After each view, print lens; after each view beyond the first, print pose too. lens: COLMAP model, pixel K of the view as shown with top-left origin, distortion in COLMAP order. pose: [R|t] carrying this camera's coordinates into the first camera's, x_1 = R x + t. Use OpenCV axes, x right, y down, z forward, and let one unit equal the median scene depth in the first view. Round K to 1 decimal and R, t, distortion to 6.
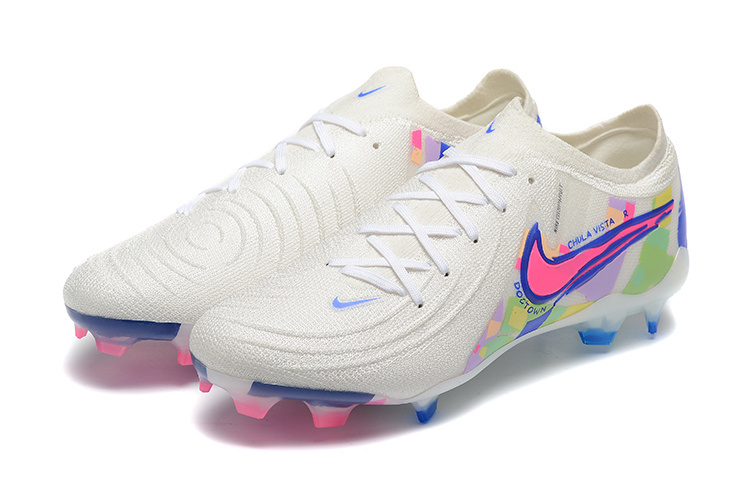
lens RADIAL K [[2186.1, 0, 375.0], [0, 2186.1, 250.0], [0, 0, 1]] dist [-0.020976, -0.316907]
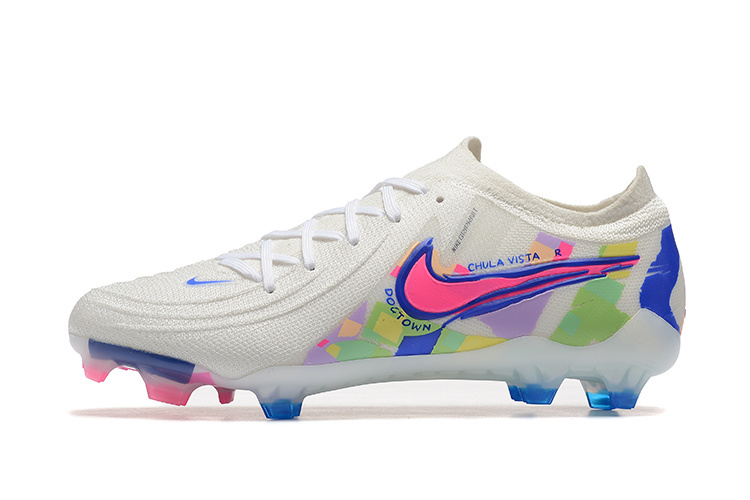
lens RADIAL K [[2186.1, 0, 375.0], [0, 2186.1, 250.0], [0, 0, 1]] dist [-0.020976, -0.316907]
pose [[0.824623, -0.008551, -0.565619, 0.596069], [-0.183120, 0.942012, -0.281214, 0.266693], [0.535224, 0.335471, 0.775238, 0.247728]]
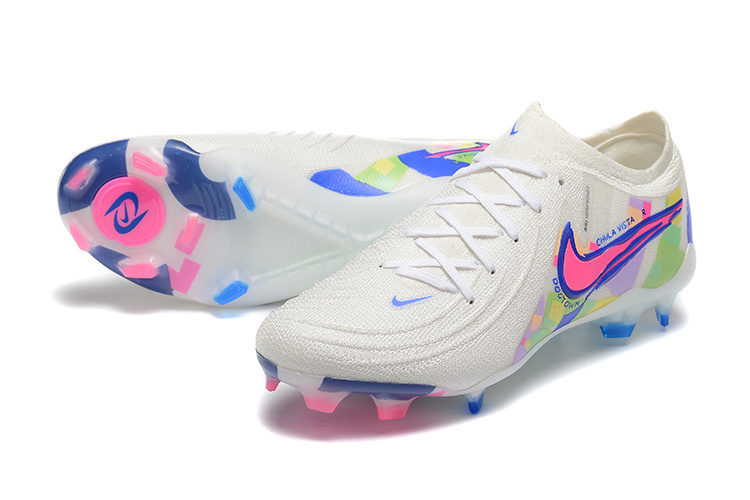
lens RADIAL K [[2186.1, 0, 375.0], [0, 2186.1, 250.0], [0, 0, 1]] dist [-0.020976, -0.316907]
pose [[0.995060, -0.030543, 0.094464, -0.121140], [0.032467, 0.999294, -0.018899, 0.018204], [-0.093820, 0.021872, 0.995349, -0.049362]]
